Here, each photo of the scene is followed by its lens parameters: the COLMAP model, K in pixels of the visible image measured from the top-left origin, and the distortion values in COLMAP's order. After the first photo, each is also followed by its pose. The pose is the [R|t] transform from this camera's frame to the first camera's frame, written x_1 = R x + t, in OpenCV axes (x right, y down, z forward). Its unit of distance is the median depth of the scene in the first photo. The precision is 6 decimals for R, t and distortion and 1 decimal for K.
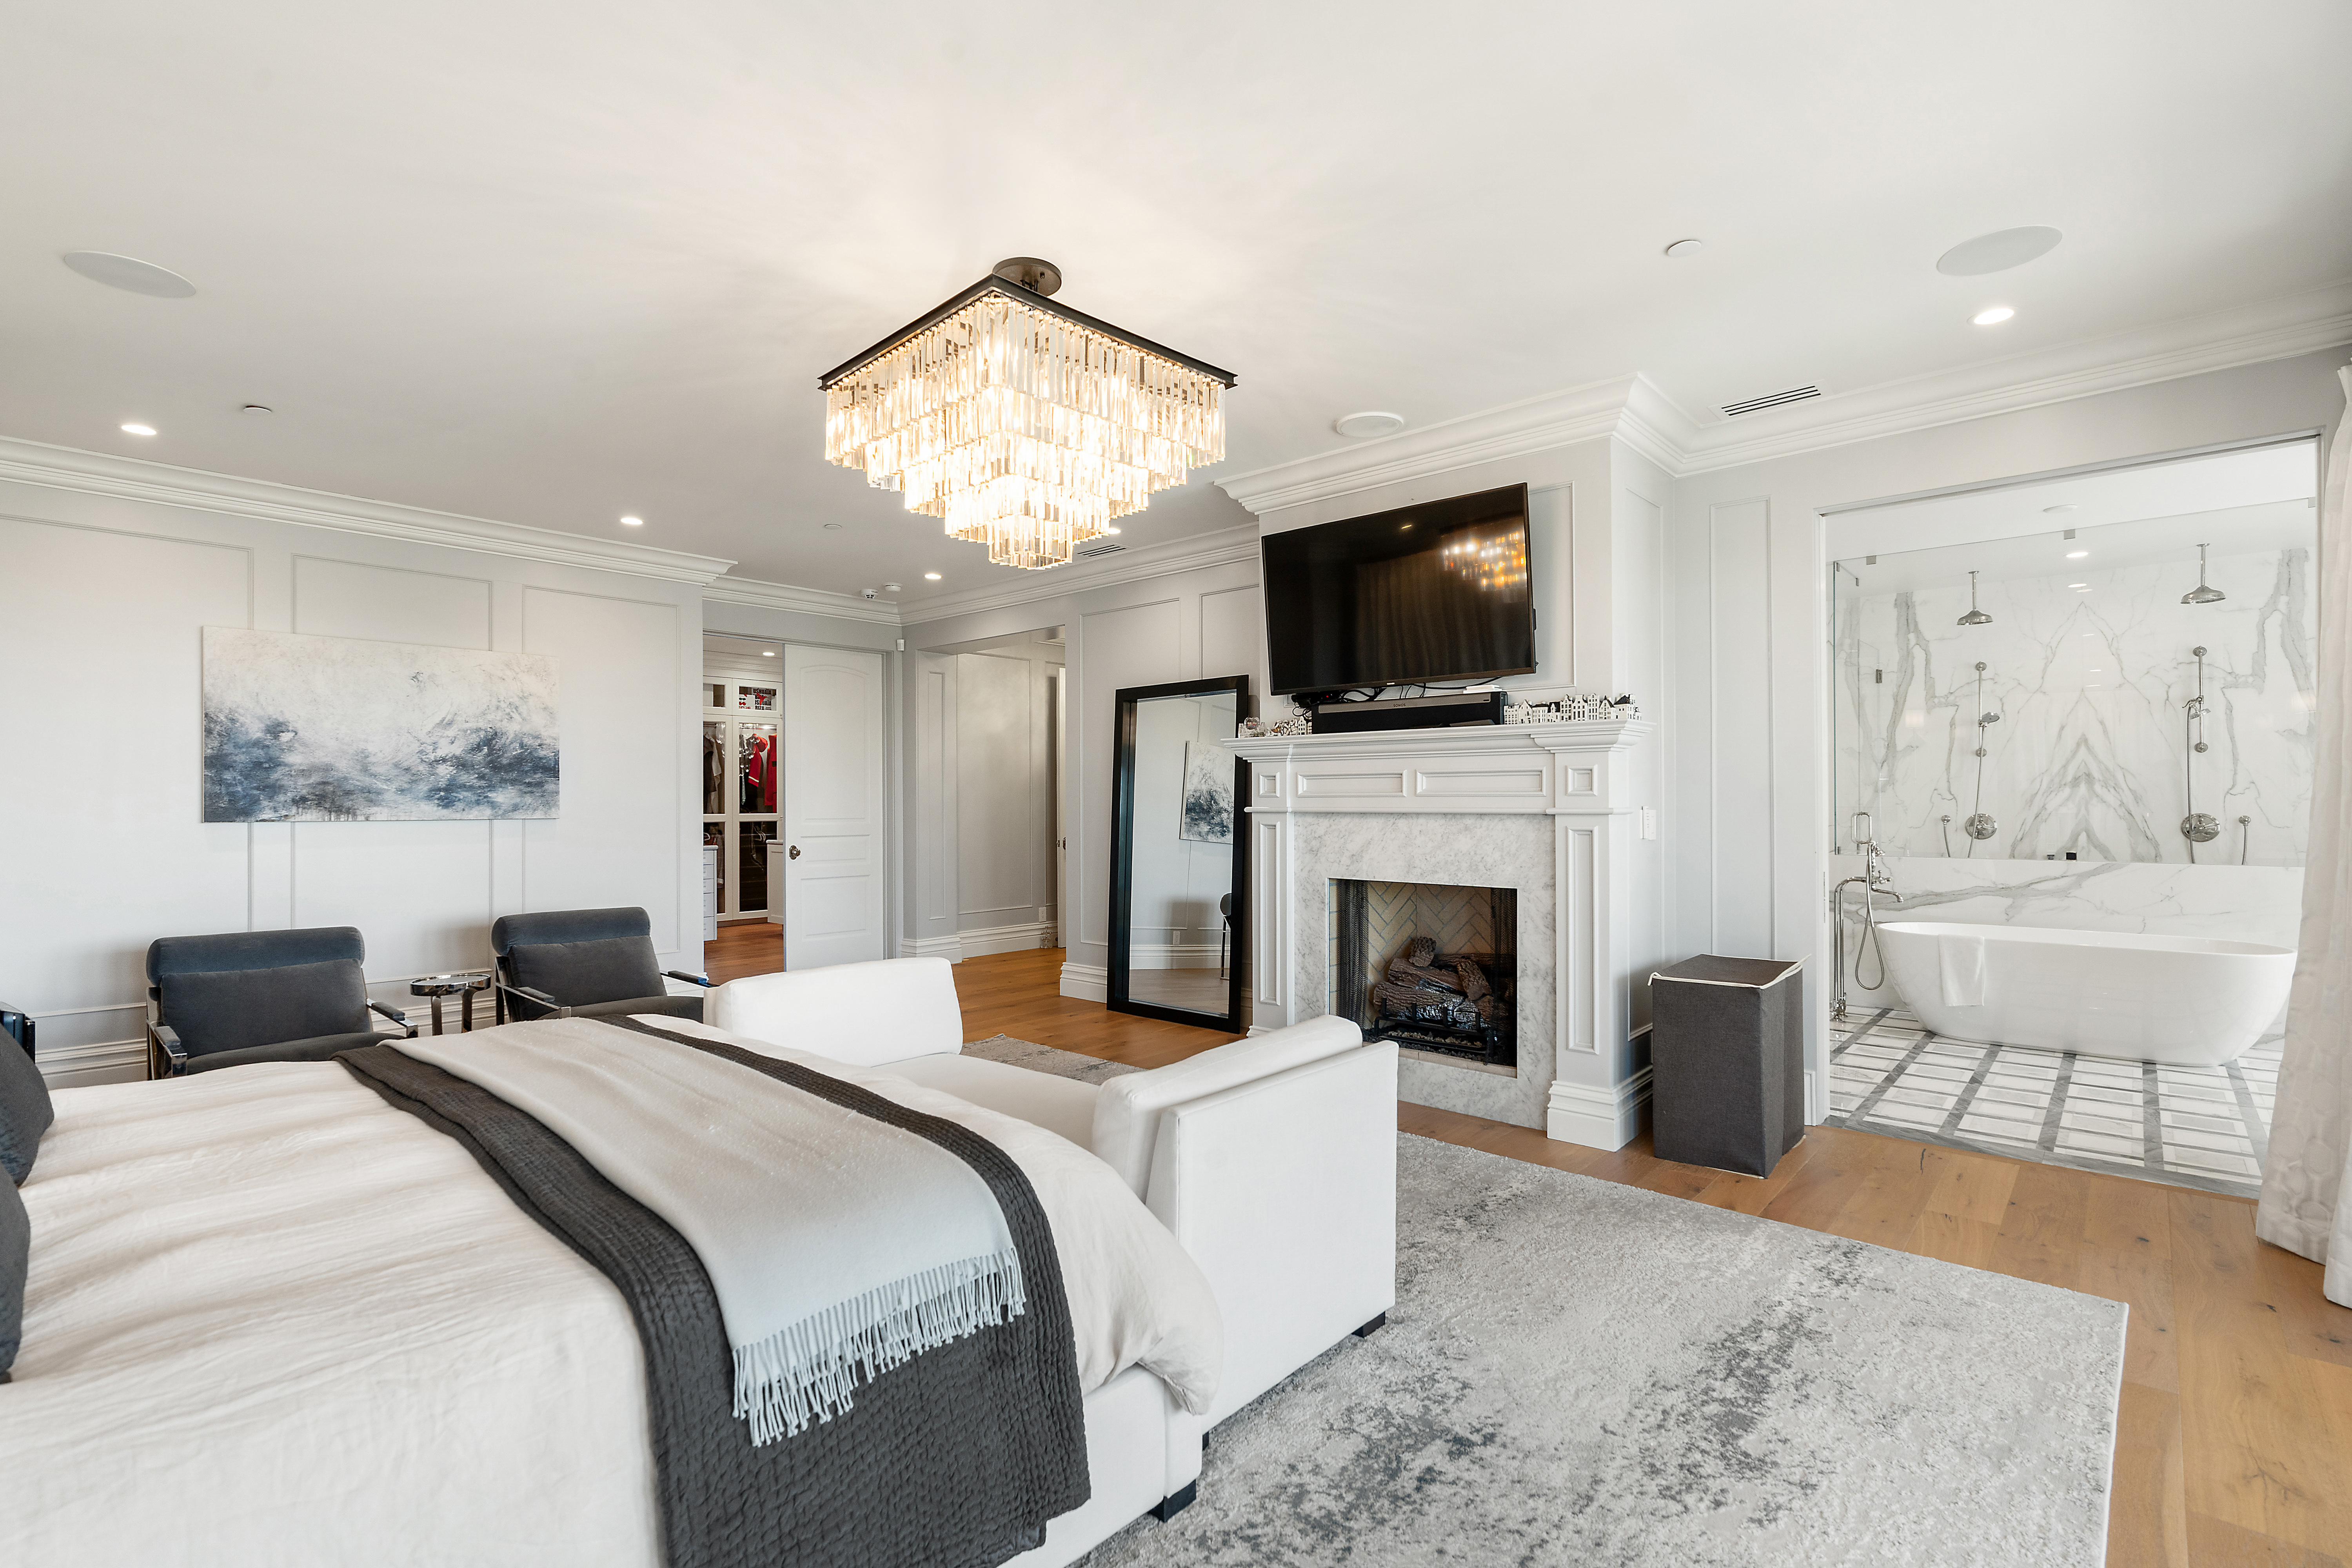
lens RADIAL K [[1050.6, 0, 1186.8], [0, 1050.6, 795.0], [0, 0, 1]] dist [-0.012863, 0.000257]
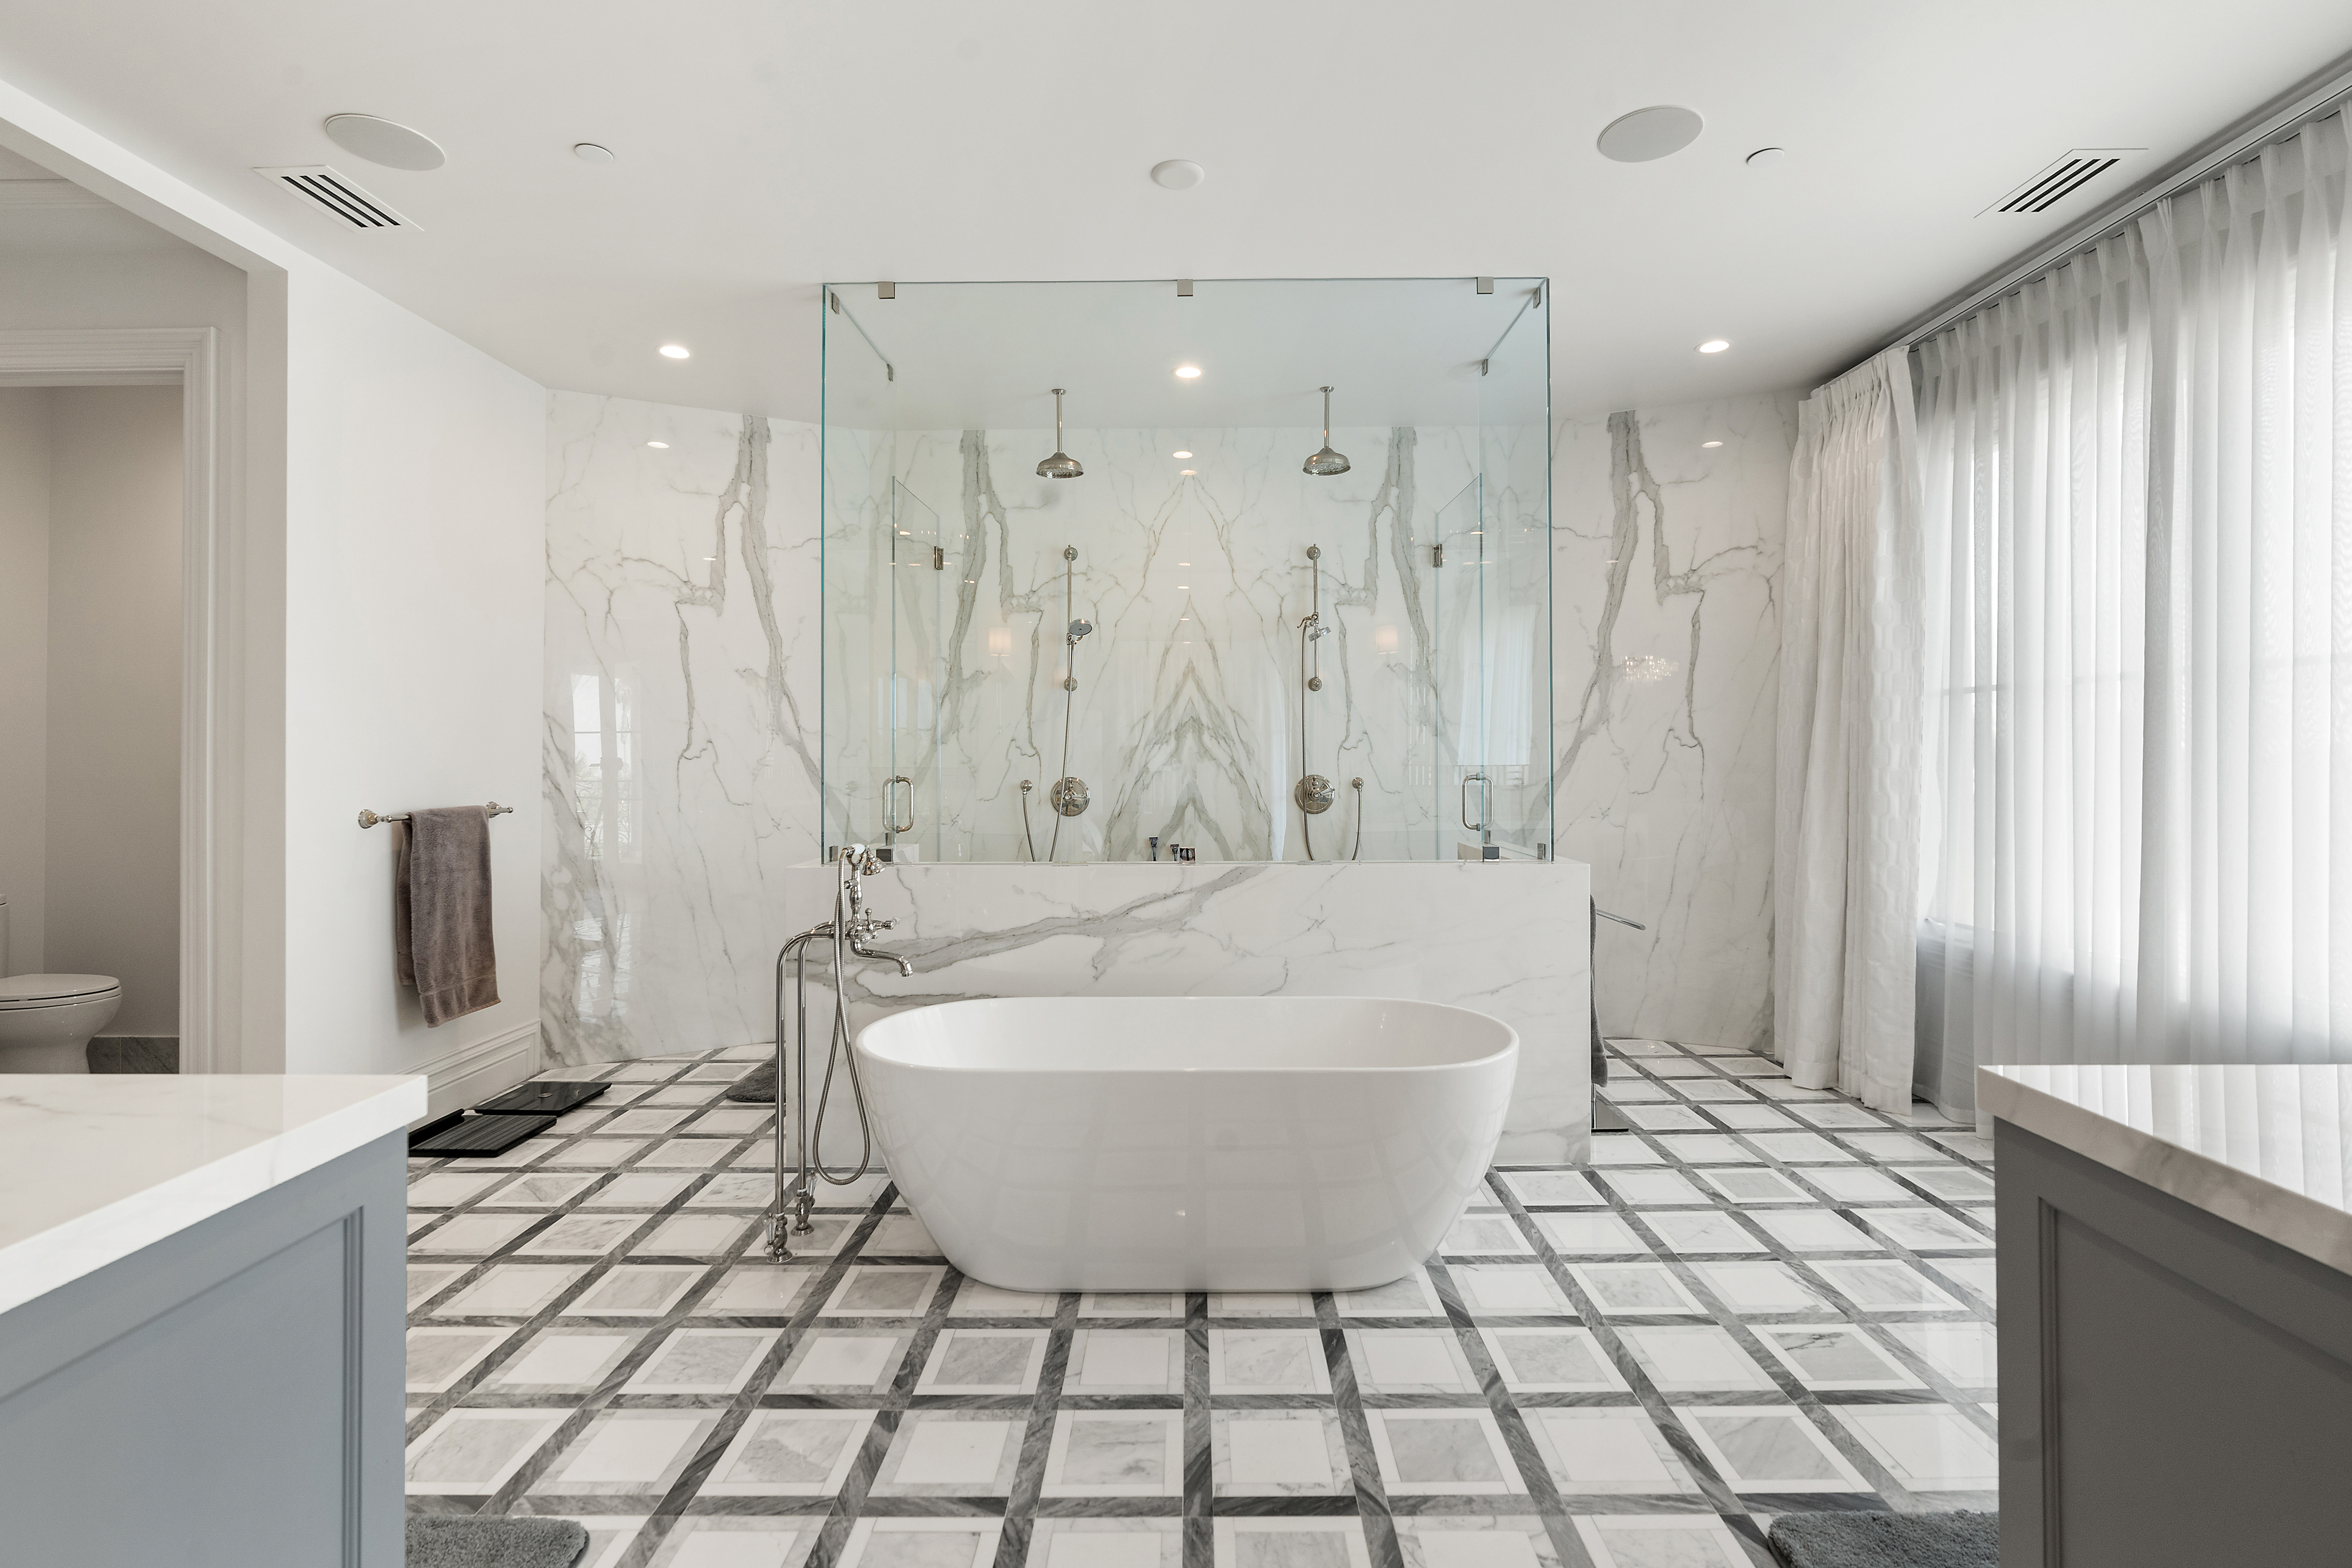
lens RADIAL K [[1050.6, 0, 1183.4], [0, 1050.6, 769.1], [0, 0, 1]] dist [-0.012863, 0.000257]
pose [[0.744503, -0.008021, 0.667571, 0.395927], [-0.001542, 0.999904, 0.013734, 0.003723], [-0.667618, -0.011254, 0.744419, 0.488361]]
